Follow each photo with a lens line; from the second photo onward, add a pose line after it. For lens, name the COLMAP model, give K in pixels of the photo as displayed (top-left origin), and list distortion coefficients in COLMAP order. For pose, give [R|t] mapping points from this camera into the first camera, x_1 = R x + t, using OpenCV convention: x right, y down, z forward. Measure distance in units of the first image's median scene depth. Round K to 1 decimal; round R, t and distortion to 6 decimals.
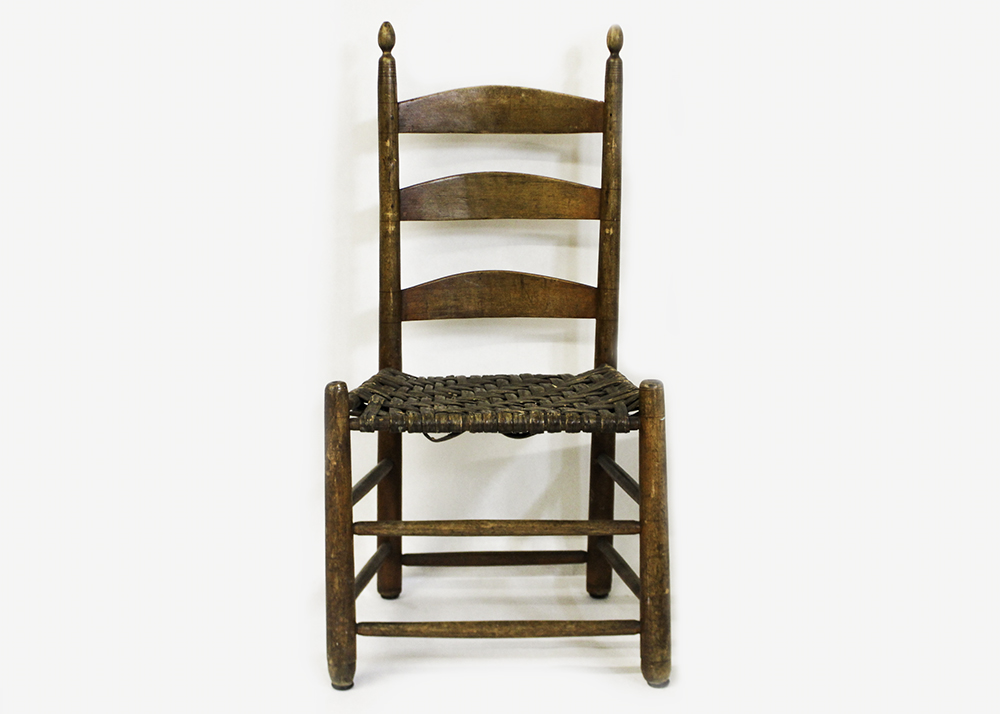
lens RADIAL K [[1321.2, 0, 495.1], [0, 1321.2, 356.0], [0, 0, 1]] dist [-0.076442, 0.000000]
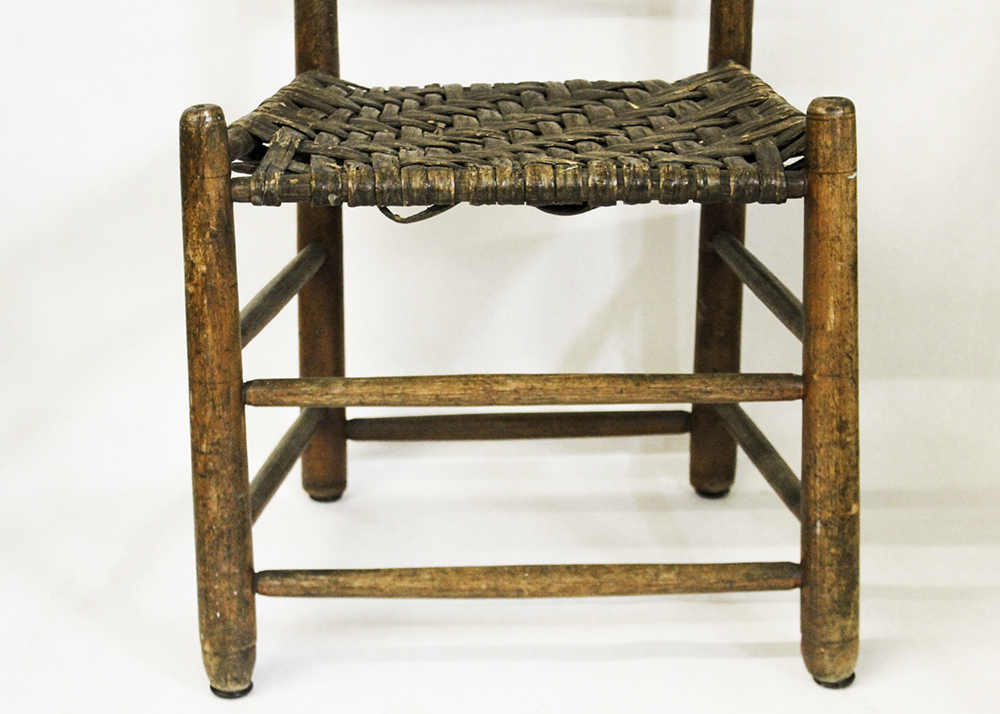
lens RADIAL K [[2037.4, 0, 515.8], [0, 2037.4, 343.6], [0, 0, 1]] dist [0.031434, 0.000000]
pose [[0.999977, -0.006755, 0.000409, -0.001978], [0.006608, 0.987675, 0.156378, -0.010067], [-0.001461, -0.156372, 0.987697, 0.192384]]
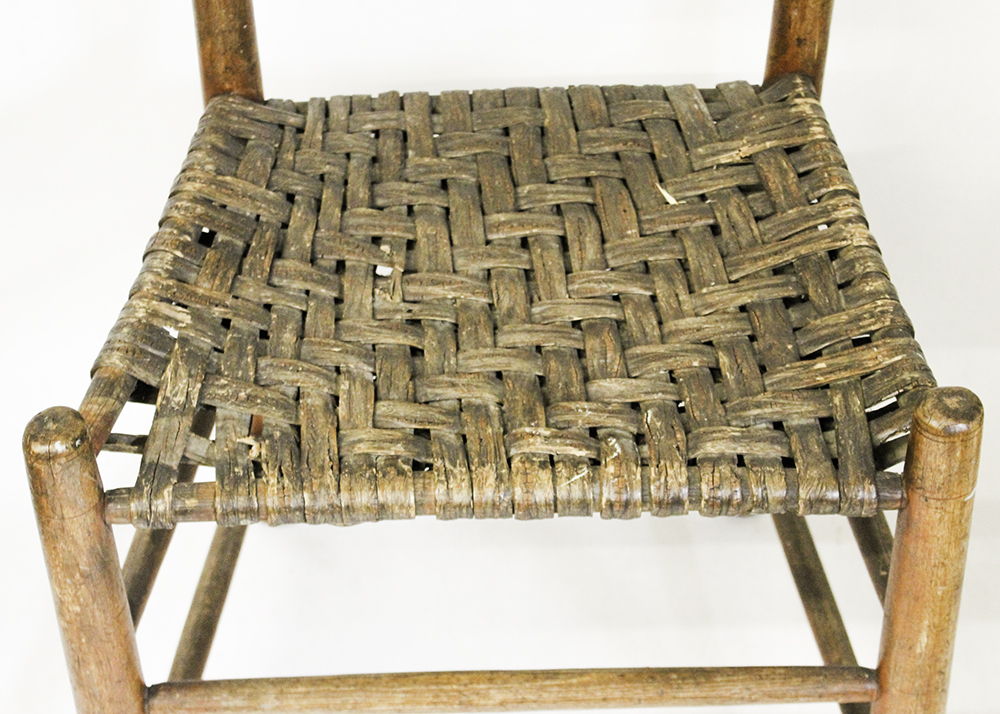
lens RADIAL K [[1963.6, 0, 505.7], [0, 1963.6, 356.6], [0, 0, 1]] dist [-0.003539, 0.000000]
pose [[0.999953, -0.007389, -0.006276, 0.003130], [0.009620, 0.836464, 0.547938, -0.241955], [0.001201, -0.547972, 0.836495, 0.496298]]
